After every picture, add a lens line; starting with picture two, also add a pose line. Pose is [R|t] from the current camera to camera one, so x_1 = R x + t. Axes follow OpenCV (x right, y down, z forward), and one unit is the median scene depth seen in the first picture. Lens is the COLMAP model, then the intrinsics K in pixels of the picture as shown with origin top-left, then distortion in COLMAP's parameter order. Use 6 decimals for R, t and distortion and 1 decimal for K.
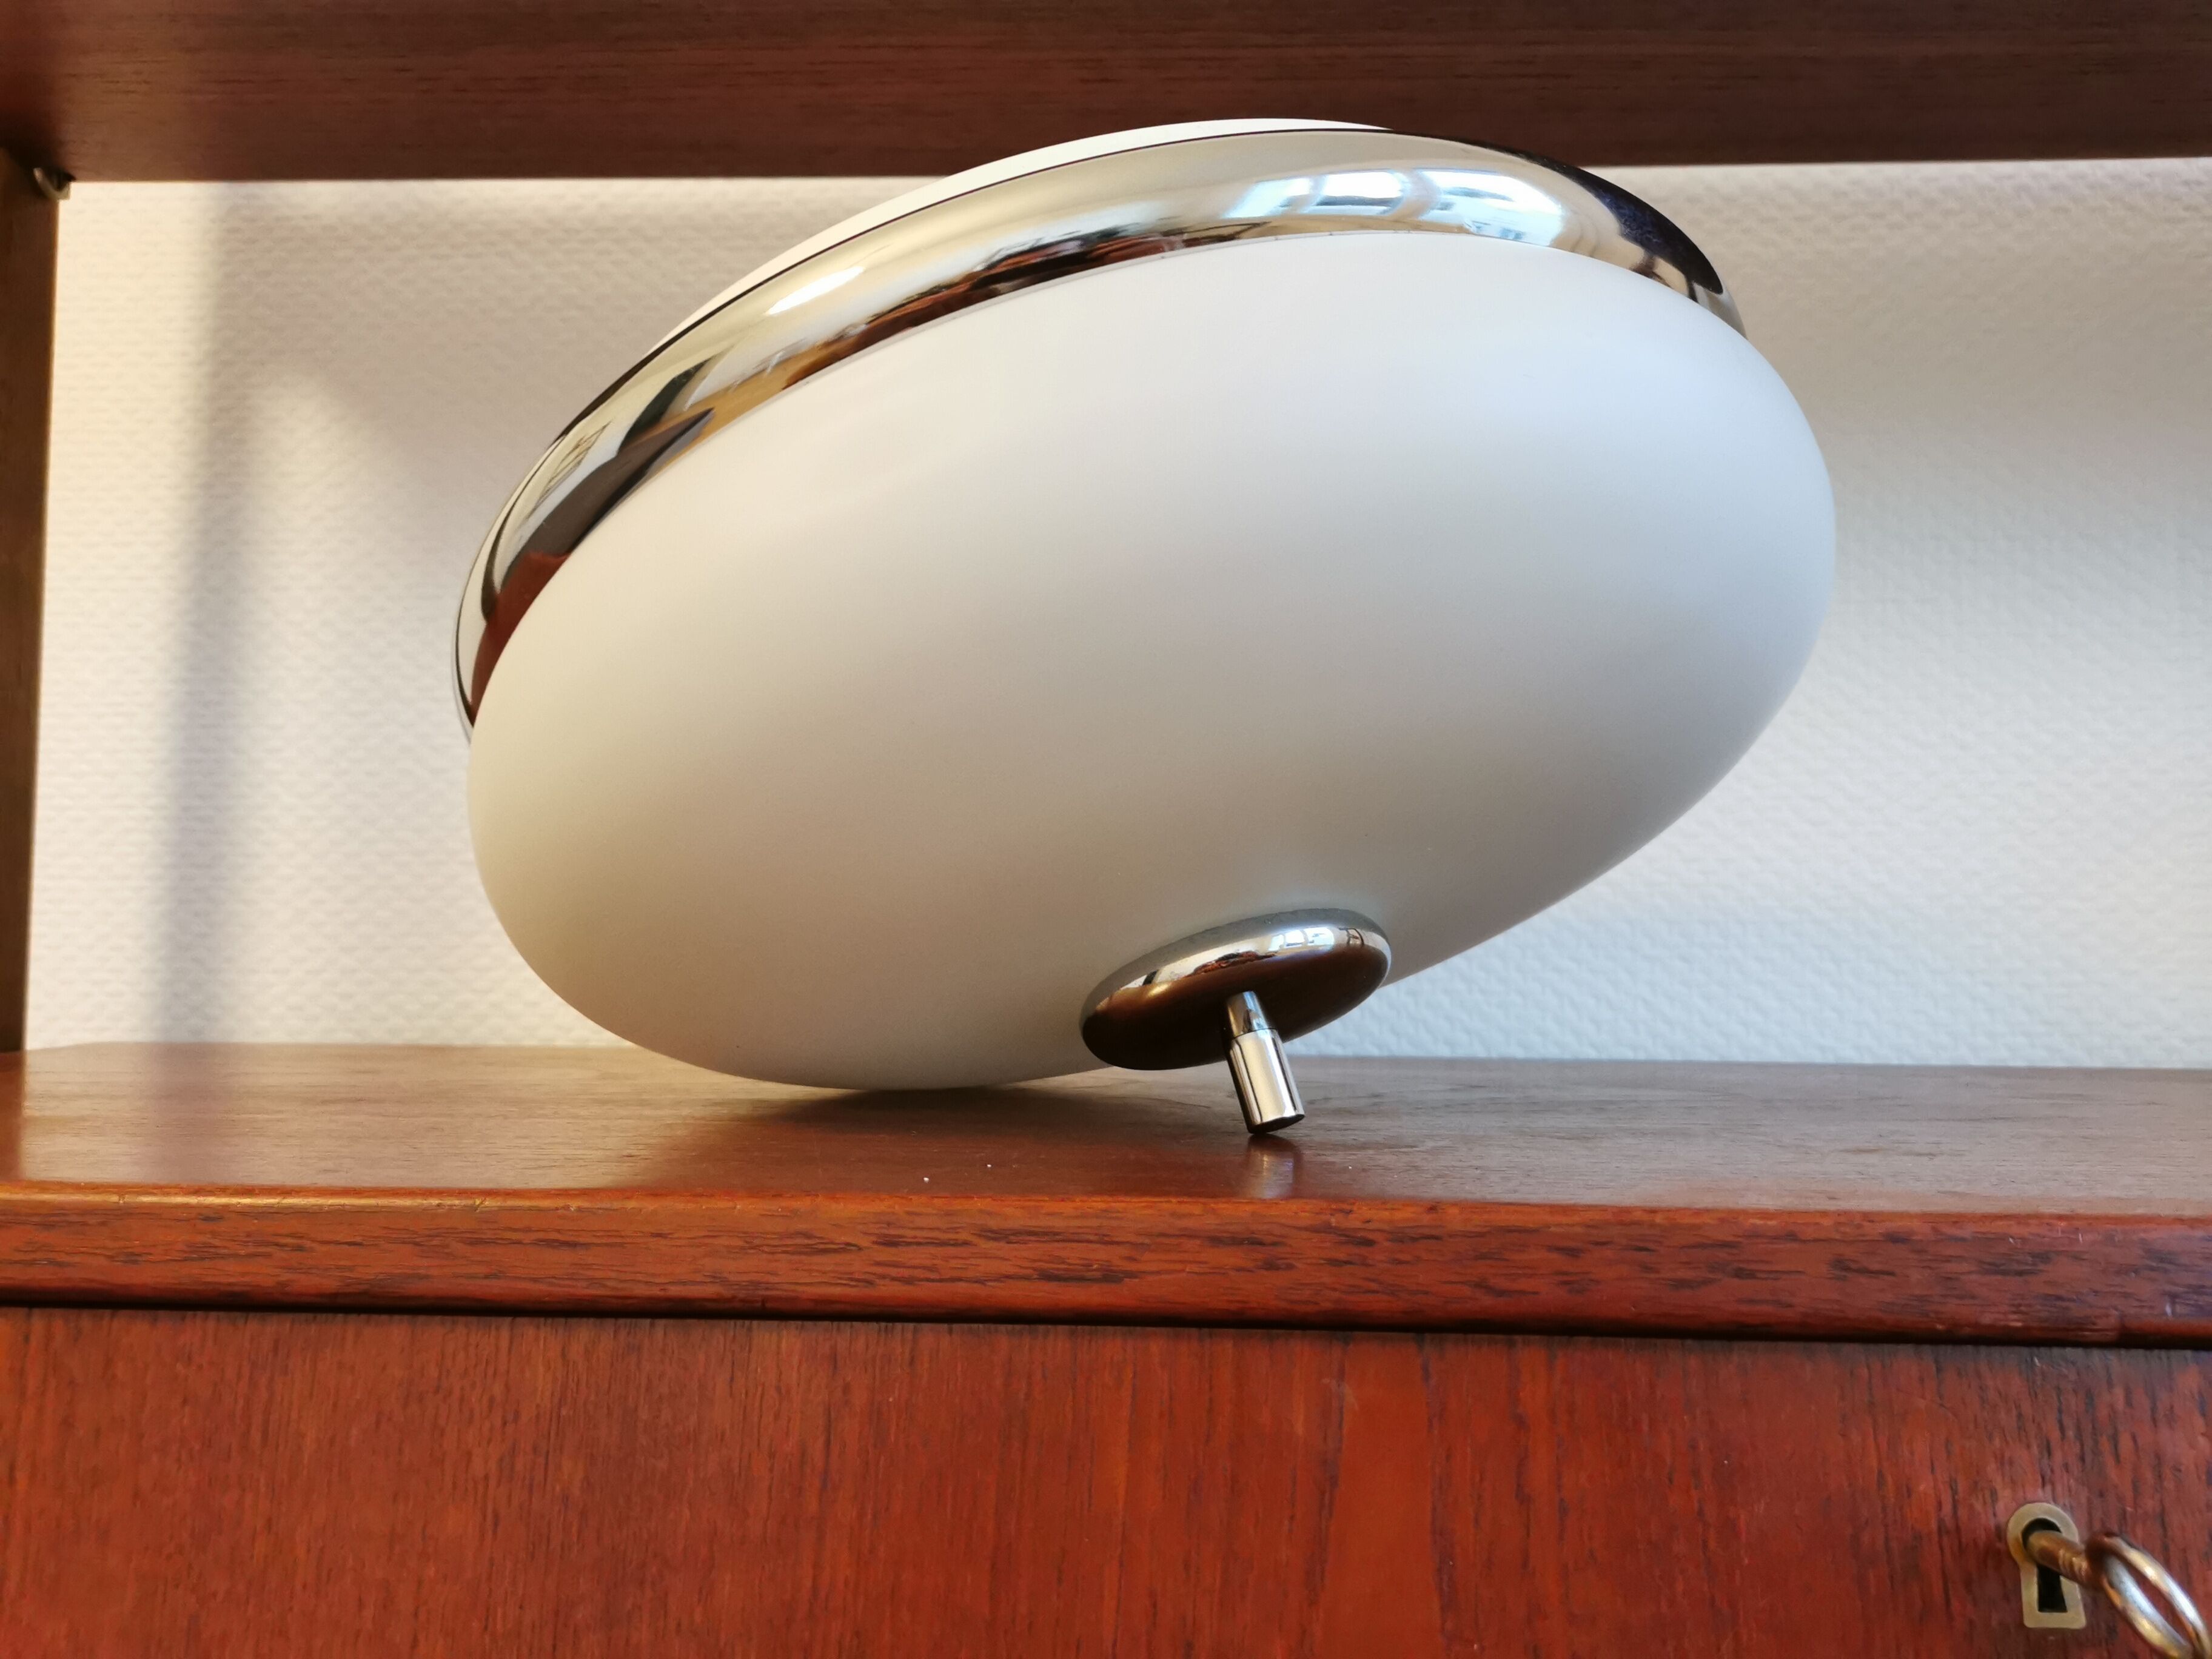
lens RADIAL K [[1736.3, 0, 1106.0], [0, 1736.3, 829.5], [0, 0, 1]] dist [0.041830, -0.052164]
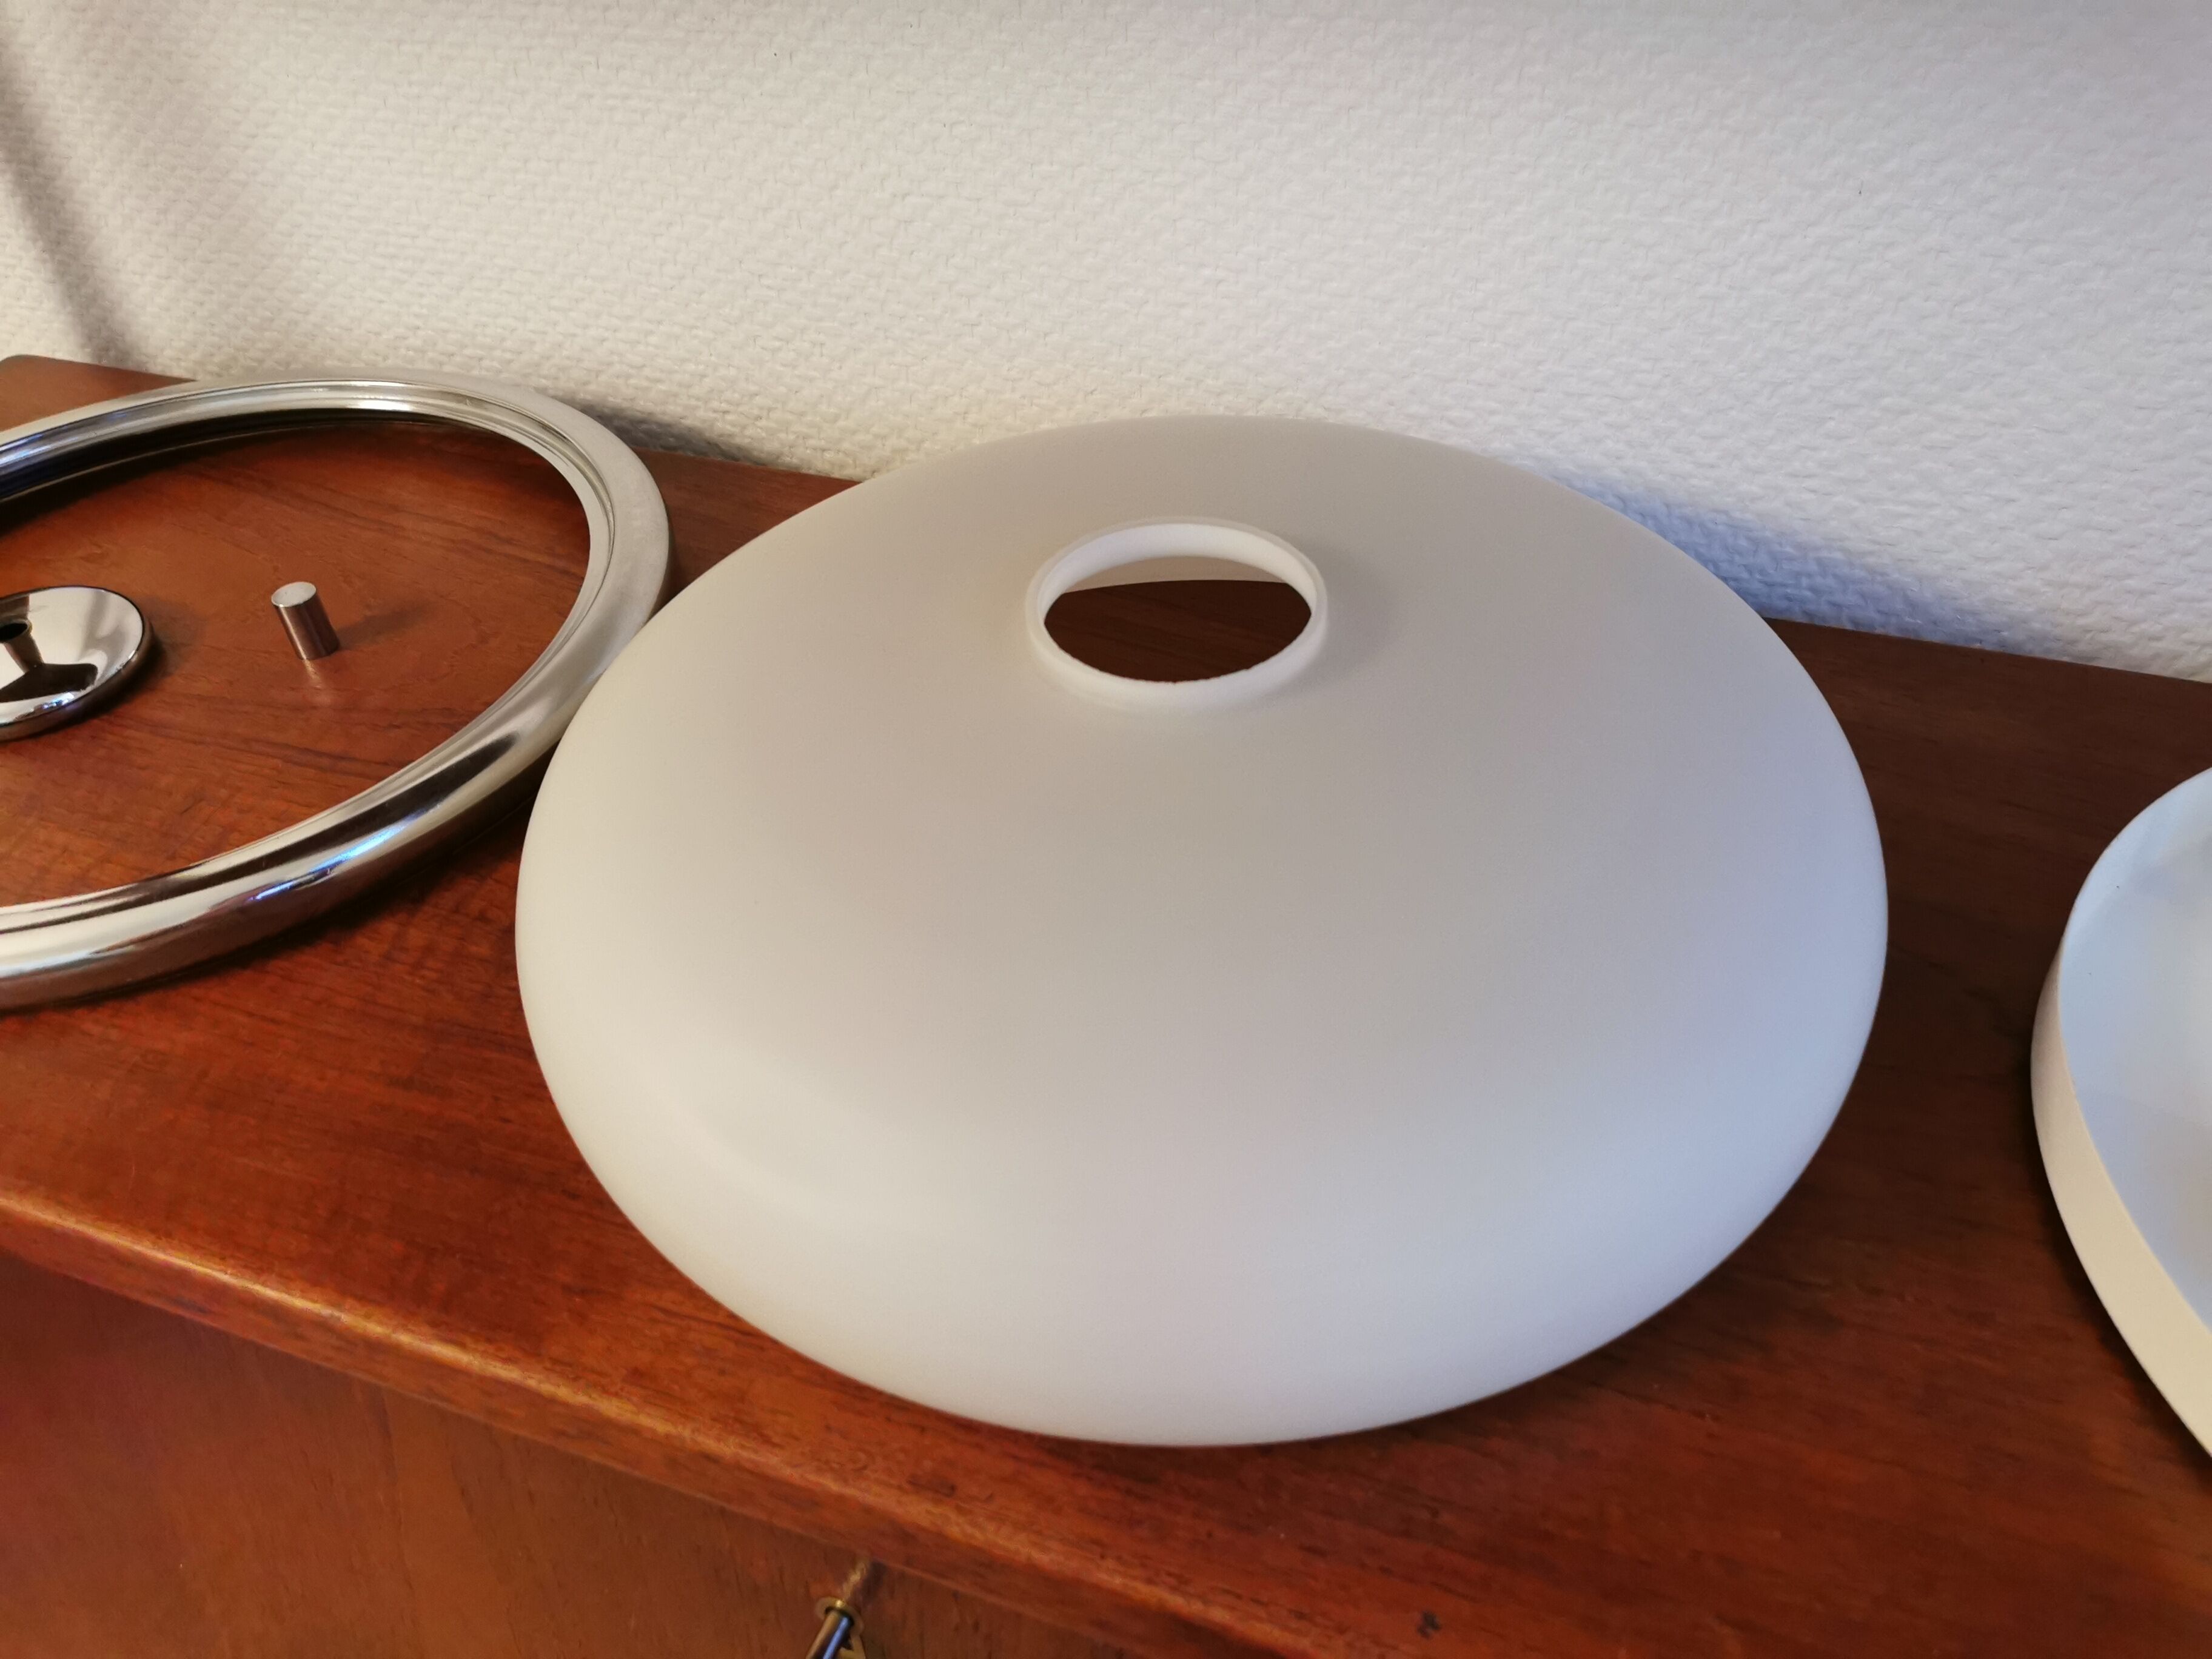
lens RADIAL K [[1736.3, 0, 1106.0], [0, 1736.3, 829.5], [0, 0, 1]] dist [0.041830, -0.052164]
pose [[0.954430, 0.146826, -0.259817, 0.899728], [0.078980, 0.715290, 0.694350, -0.816592], [0.287793, -0.683230, 0.671098, 0.548261]]
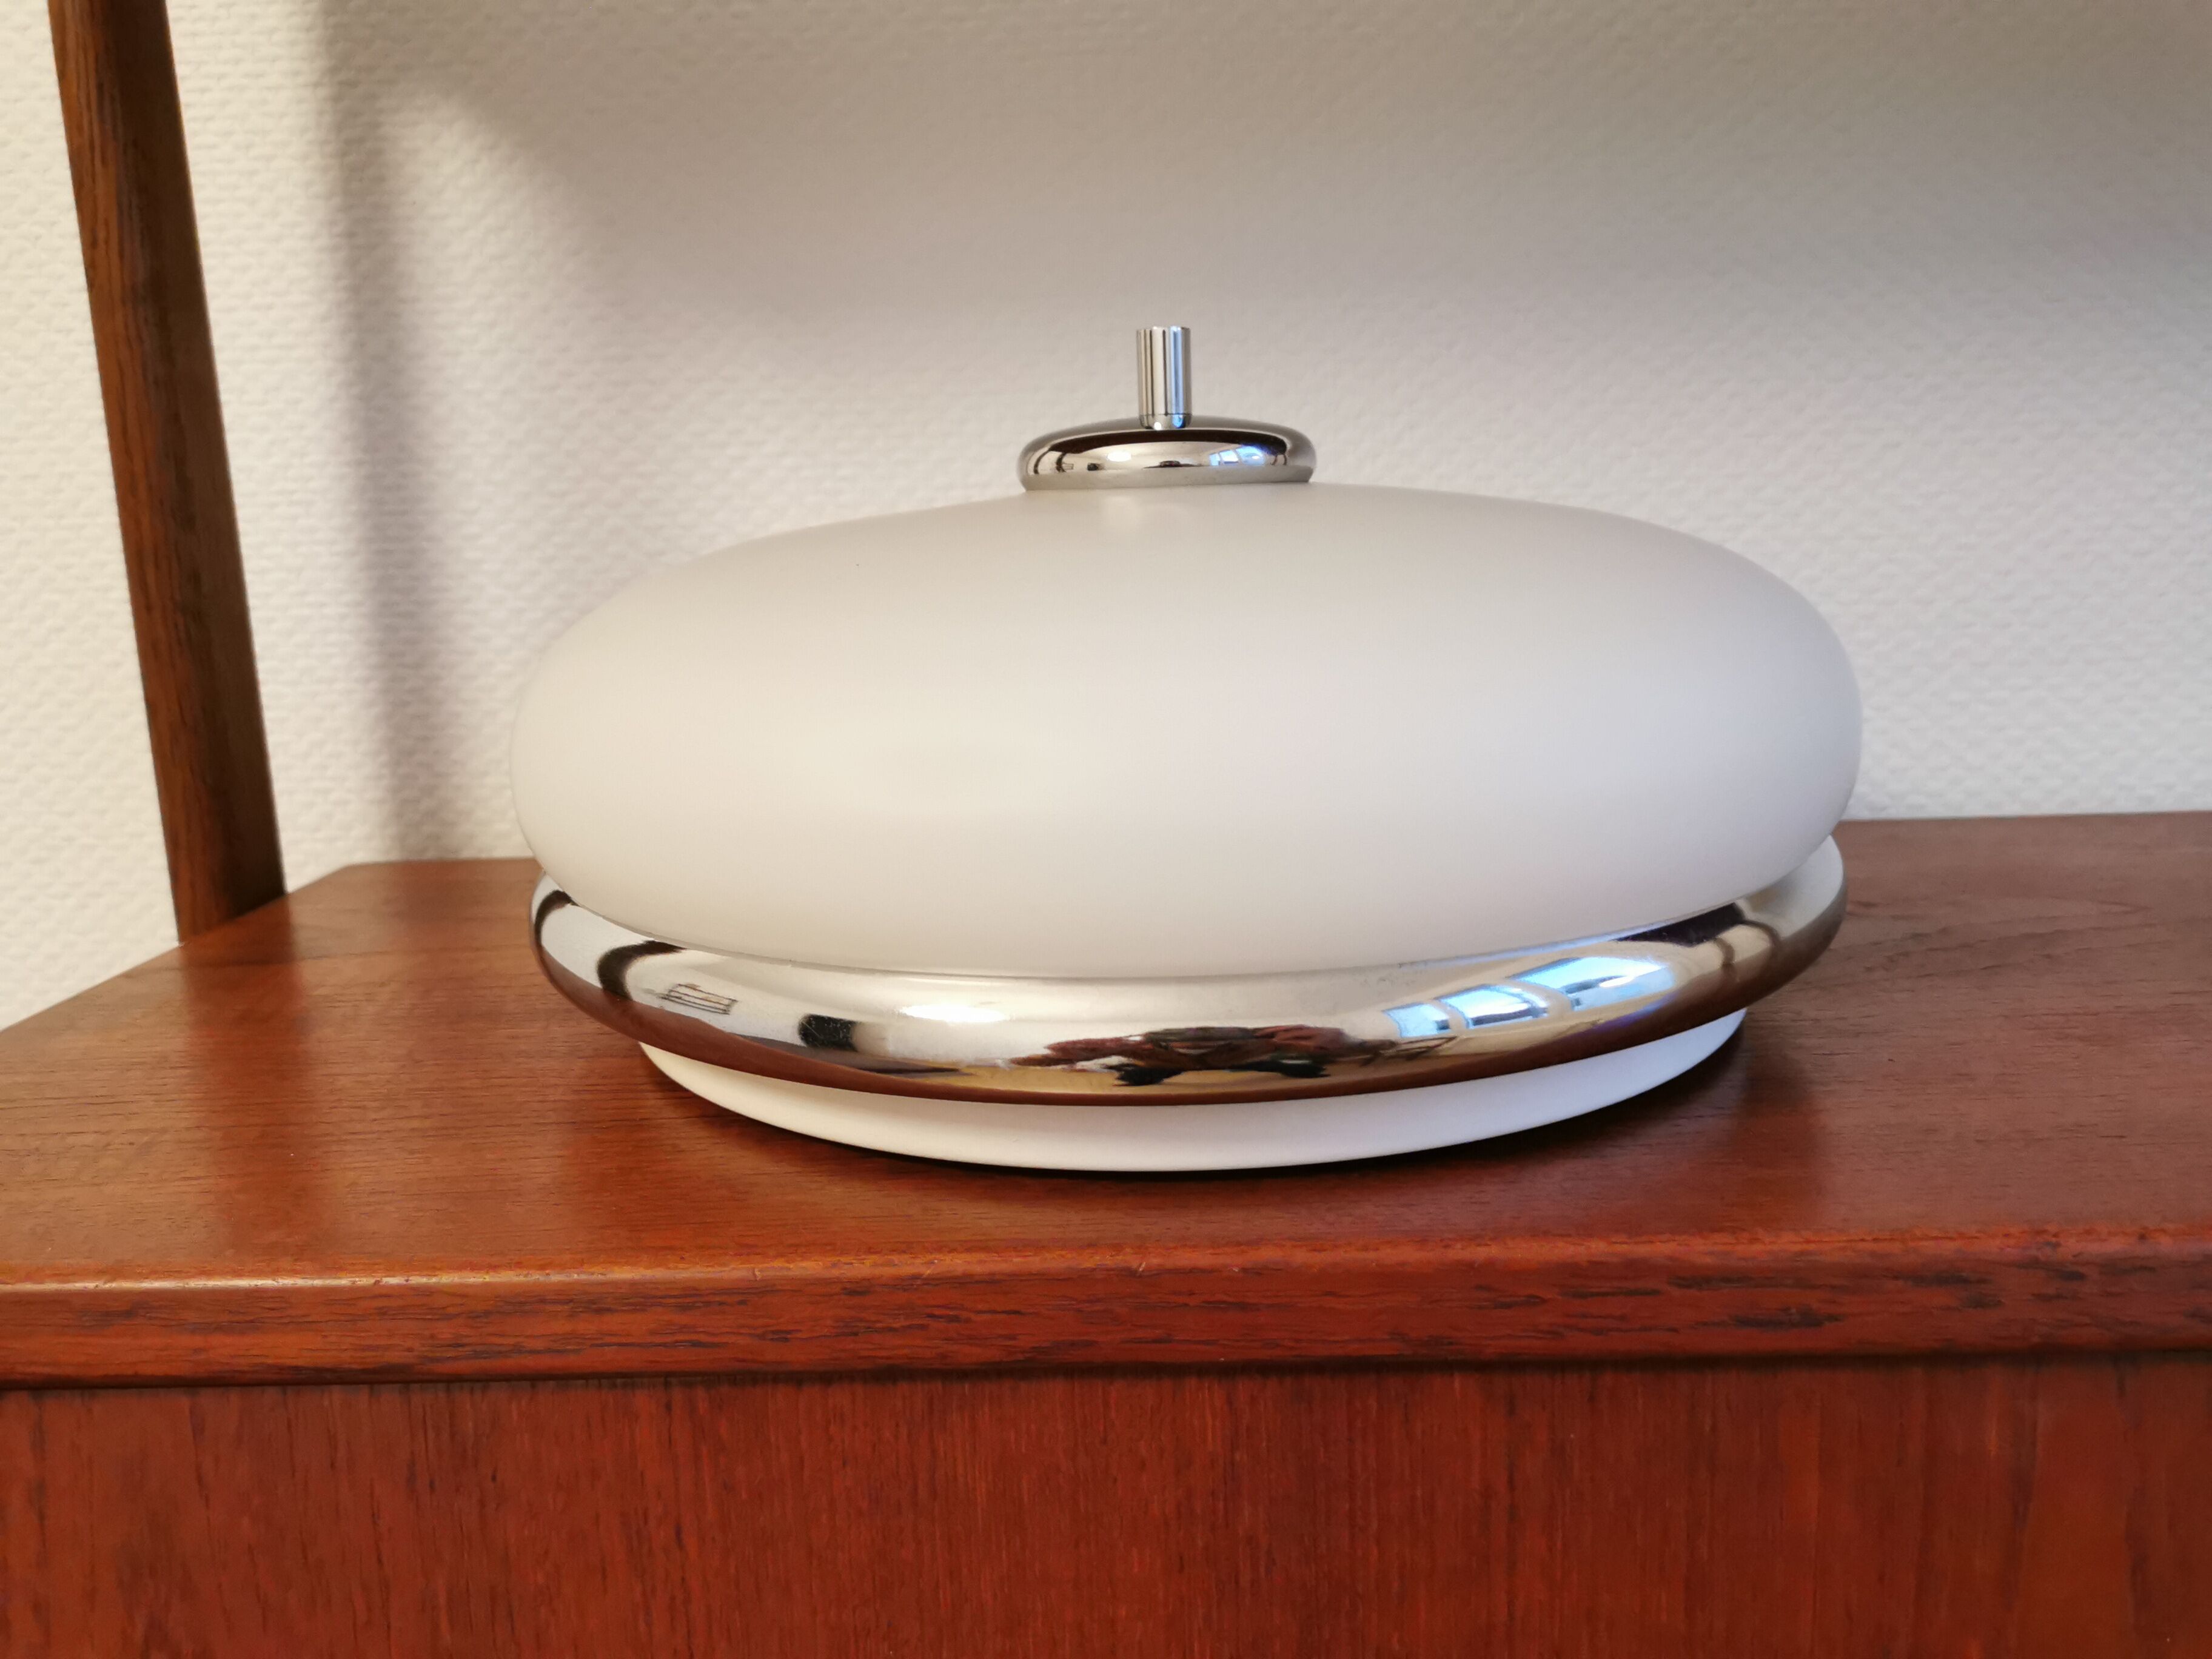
lens RADIAL K [[1736.3, 0, 1106.0], [0, 1736.3, 829.5], [0, 0, 1]] dist [0.041830, -0.052164]
pose [[0.998596, -0.048890, 0.020385, -0.384472], [0.042207, 0.966942, 0.251477, -0.262145], [-0.032006, -0.250264, 0.967648, 0.131631]]
